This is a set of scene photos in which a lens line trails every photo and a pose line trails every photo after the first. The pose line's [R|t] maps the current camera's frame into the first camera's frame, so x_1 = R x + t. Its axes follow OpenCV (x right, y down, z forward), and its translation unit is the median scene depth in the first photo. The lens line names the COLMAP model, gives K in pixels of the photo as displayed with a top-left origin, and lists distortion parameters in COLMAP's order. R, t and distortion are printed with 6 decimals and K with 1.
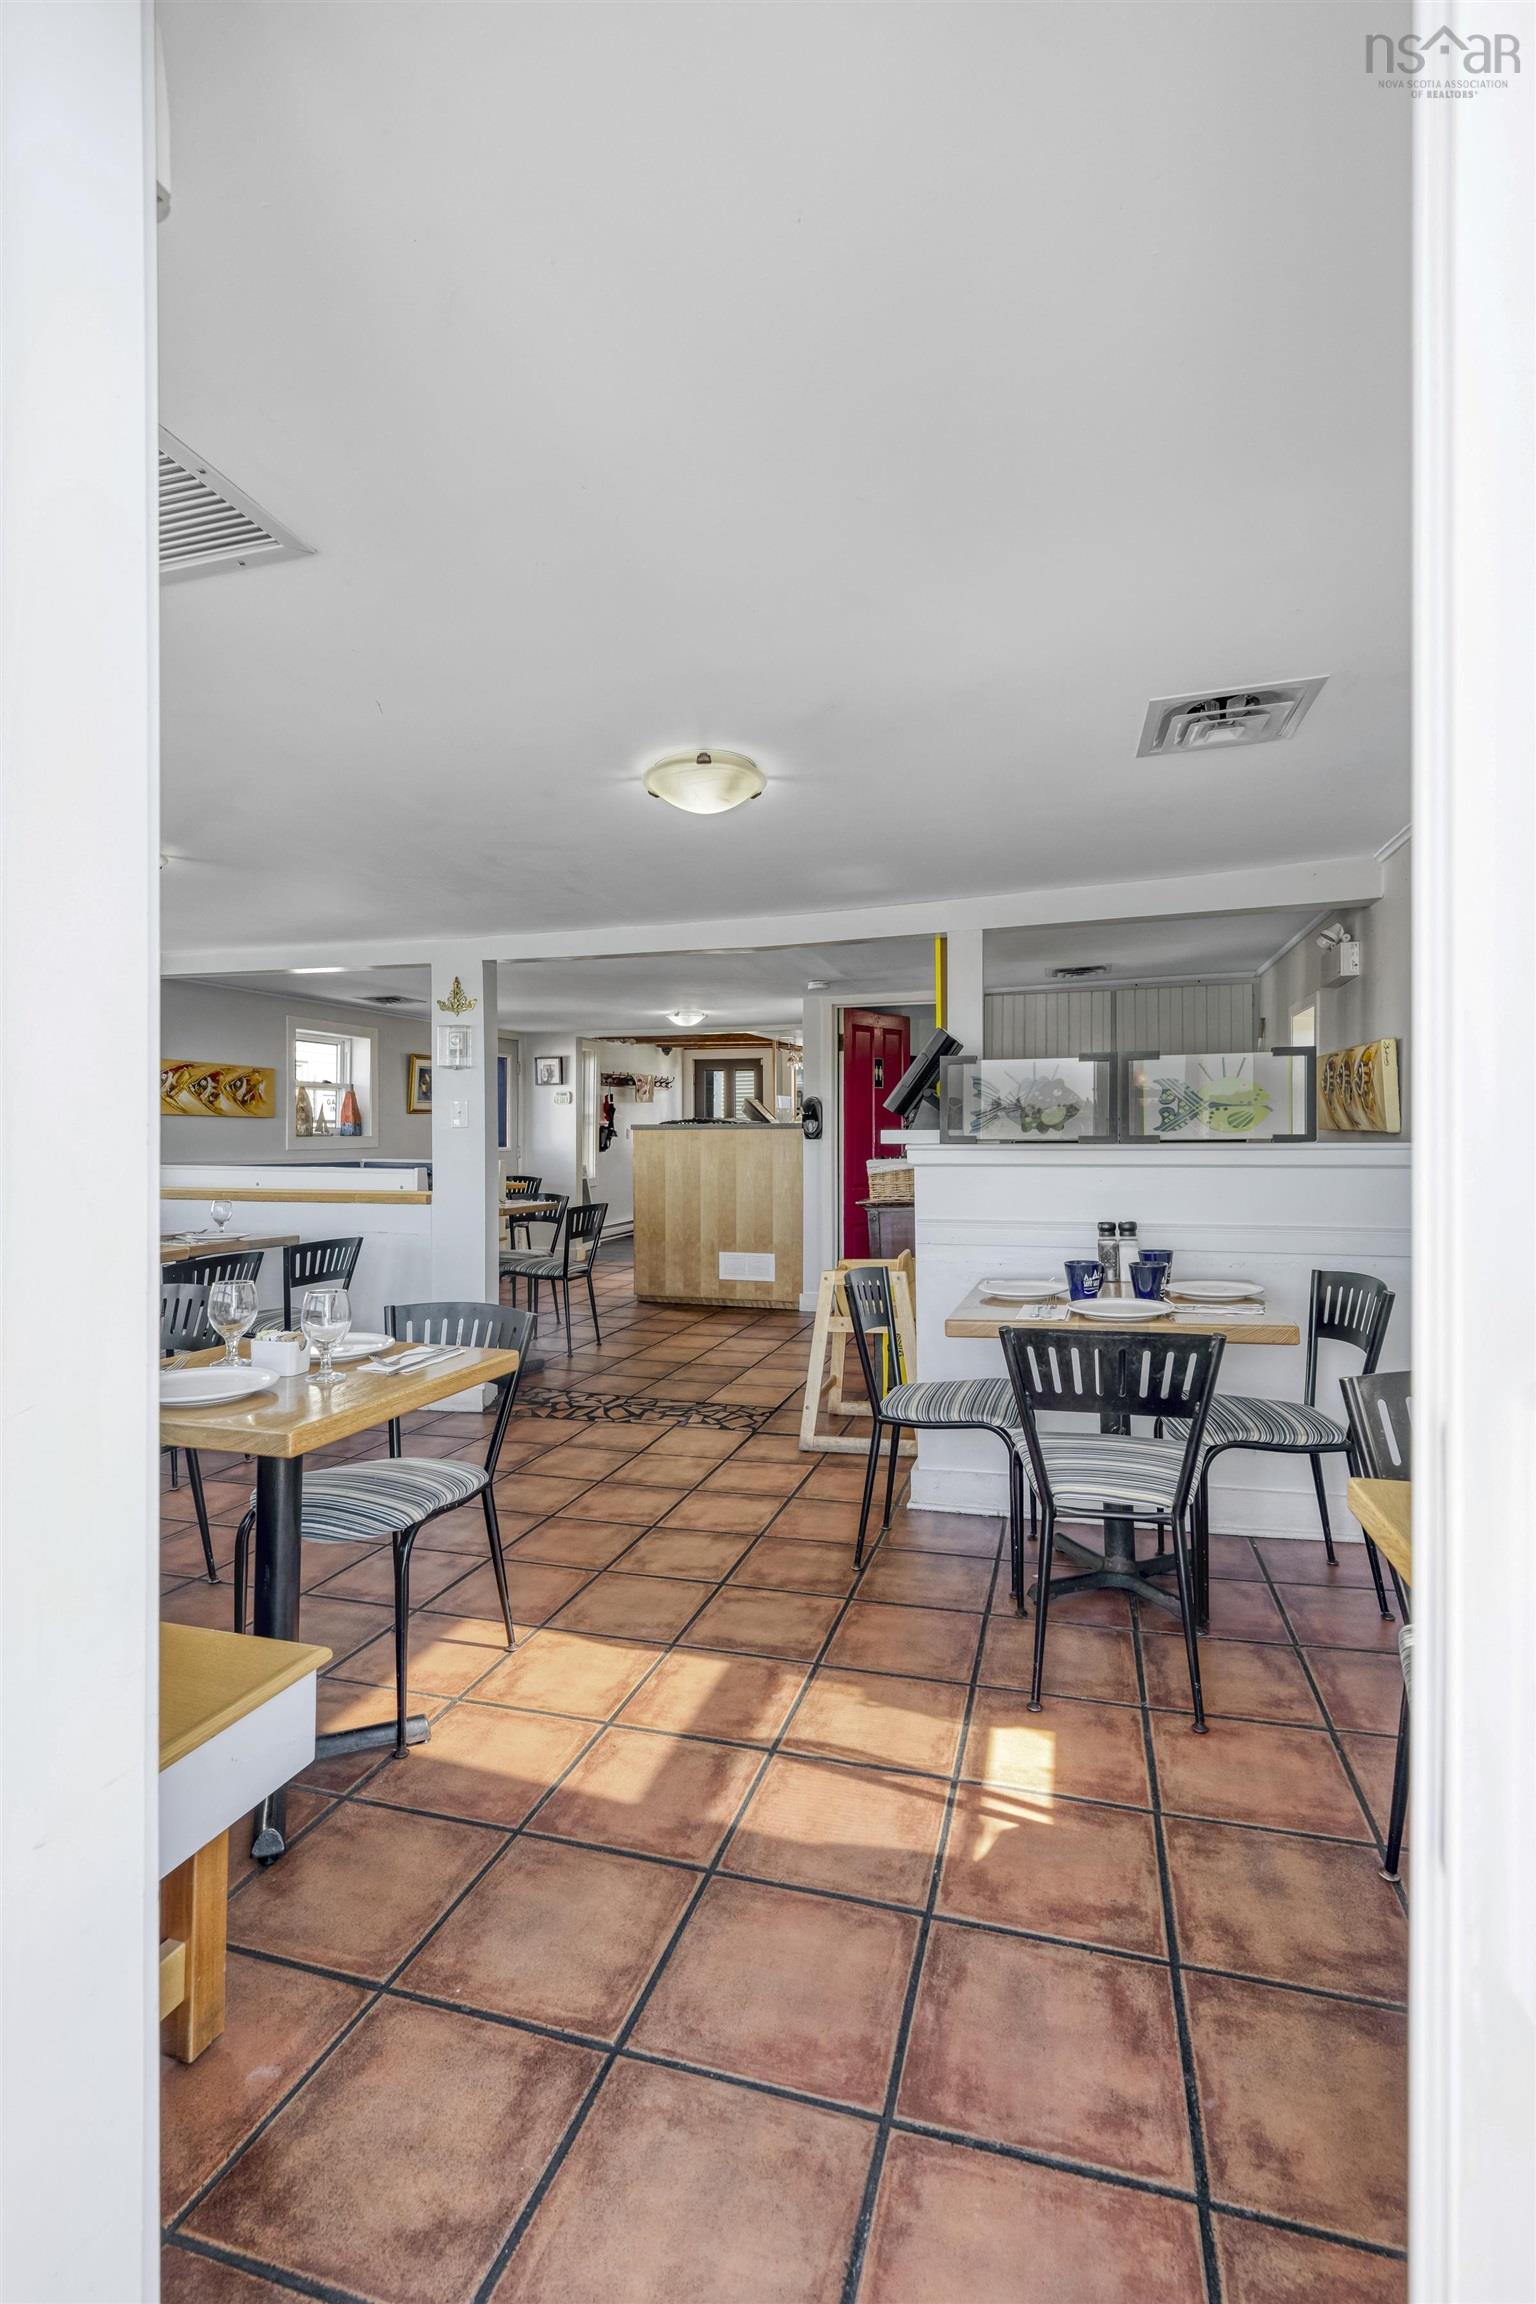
lens RADIAL K [[1066.7, 0, 768.0], [0, 1066.7, 1152.0], [0, 0, 1]] dist [-0.000686, -0.000365]
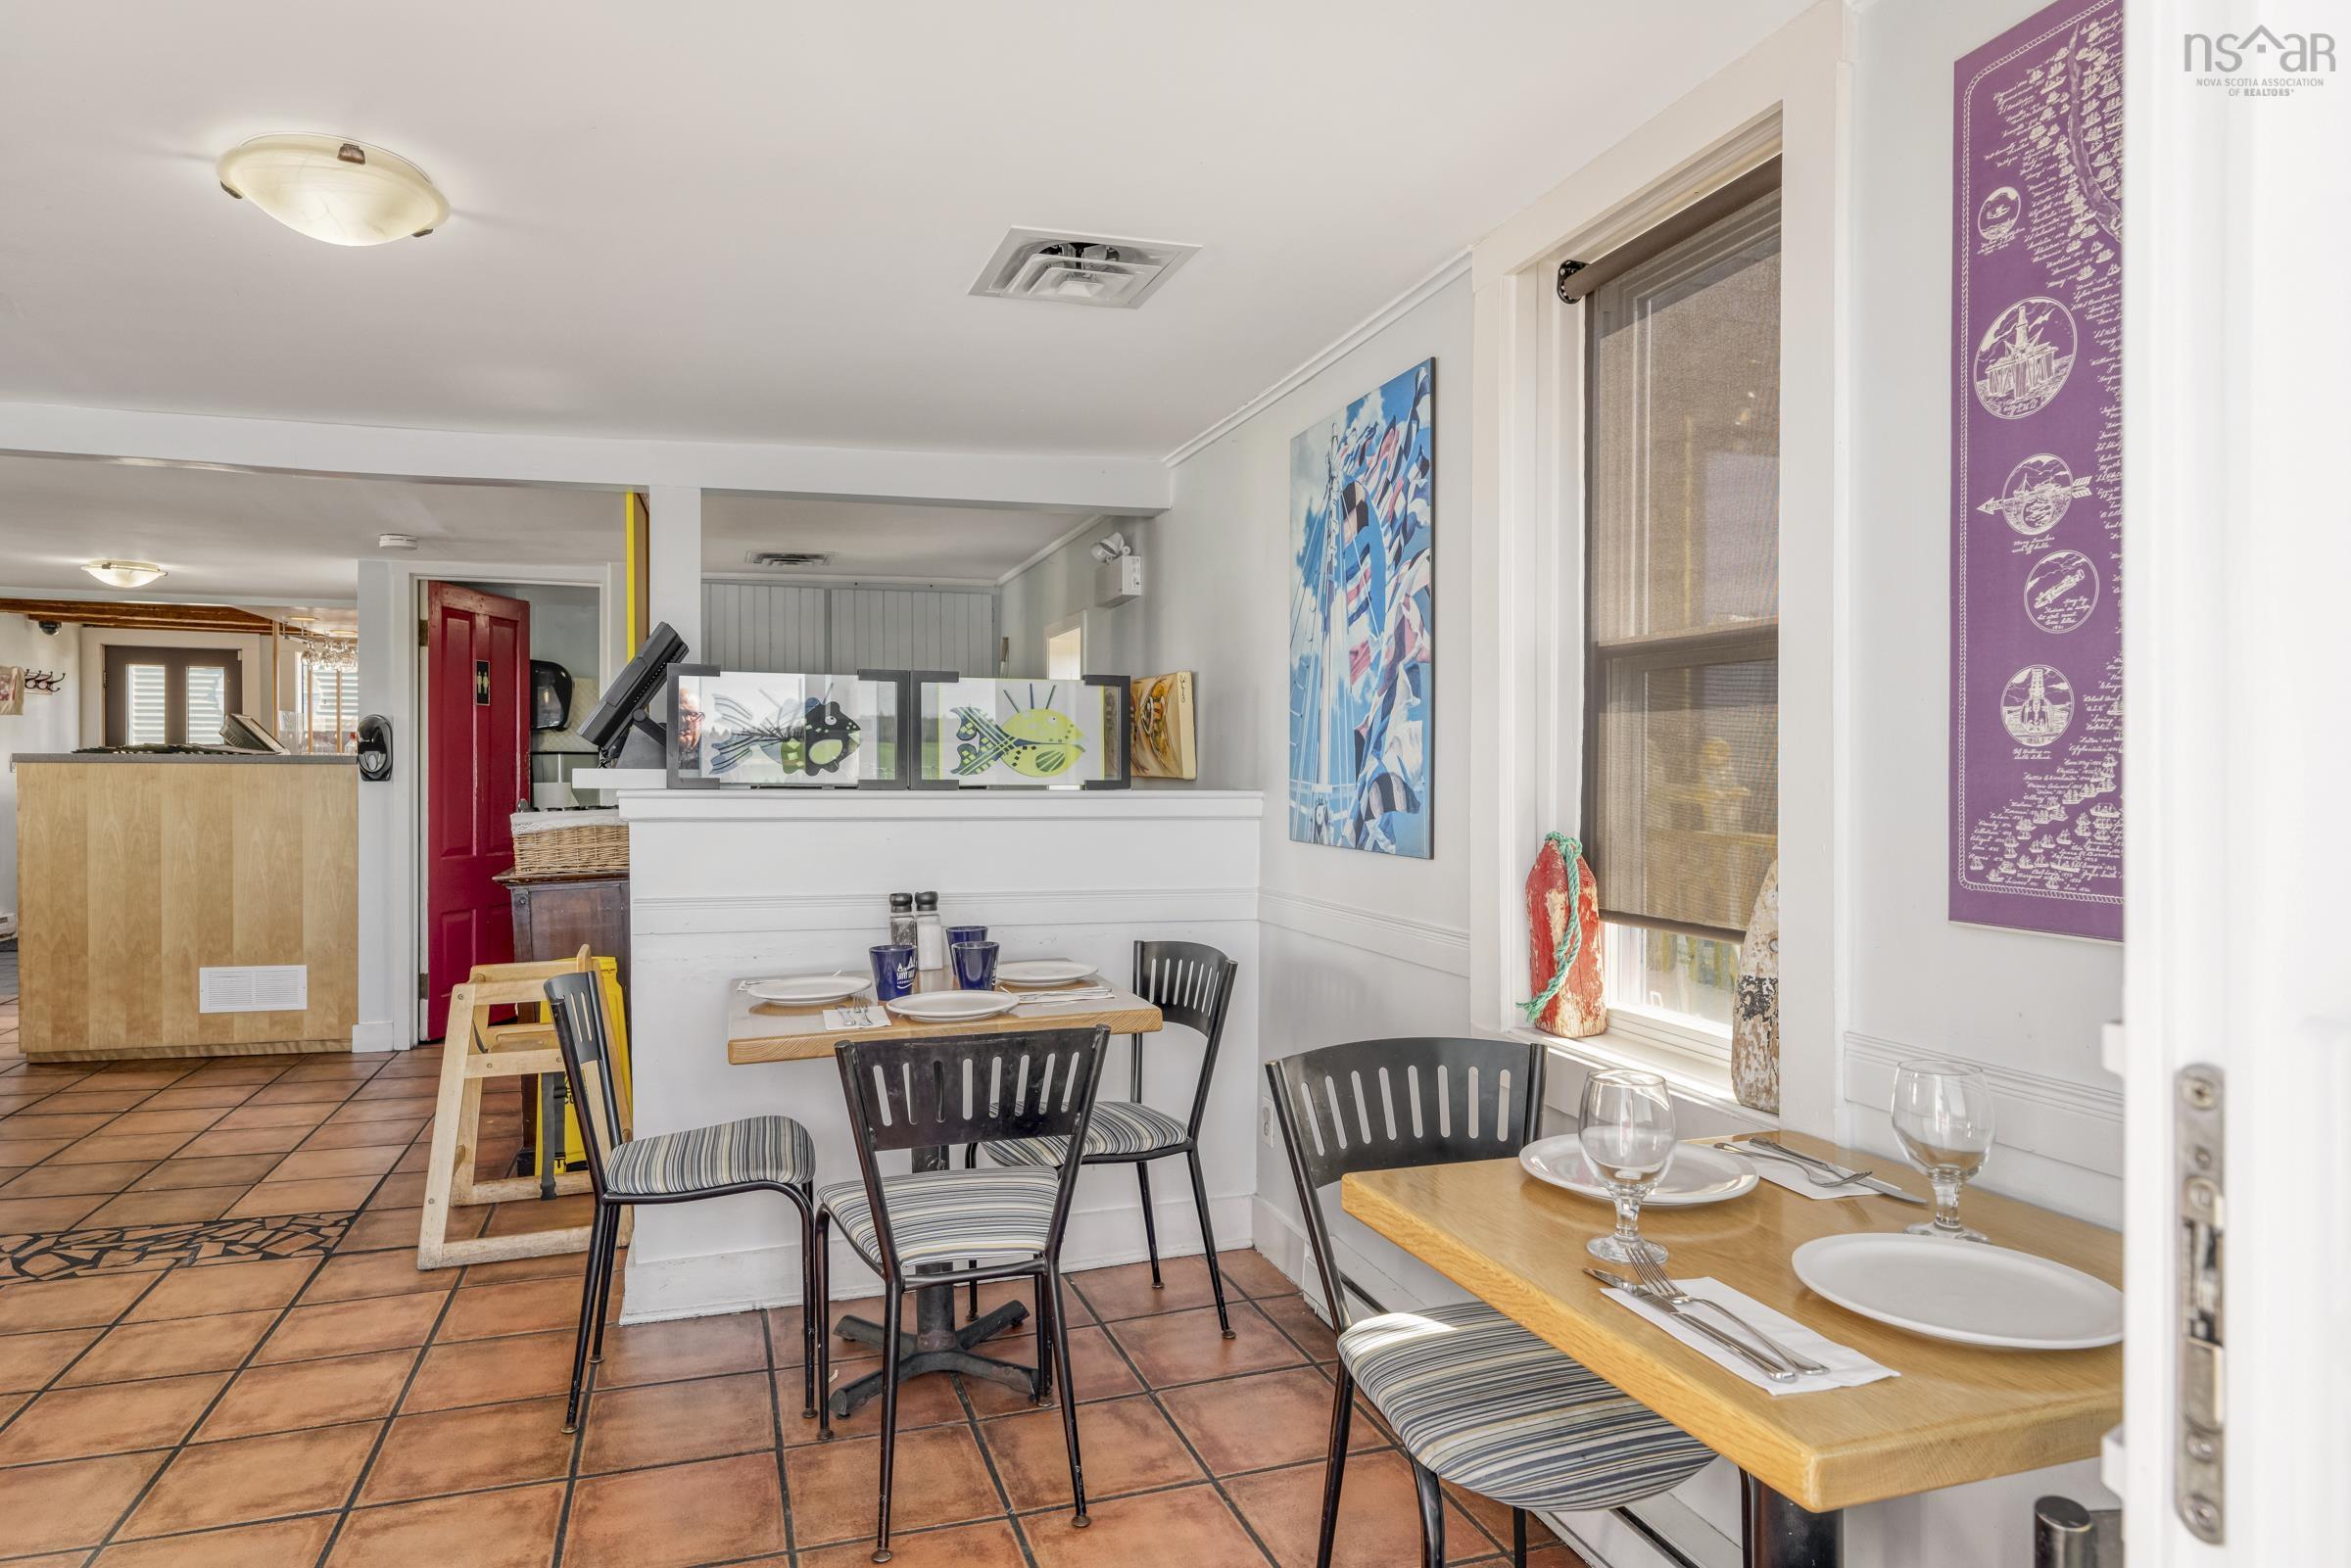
lens RADIAL K [[1434.5, 0, 1170.9], [0, 1434.5, 787.2], [0, 0, 1]] dist [0.001720, 0.000631]
pose [[0.826051, 0.006416, 0.563559, -0.096901], [-0.000549, 0.999944, -0.010580, 0.000736], [-0.563596, 0.008430, 0.826008, 0.043999]]
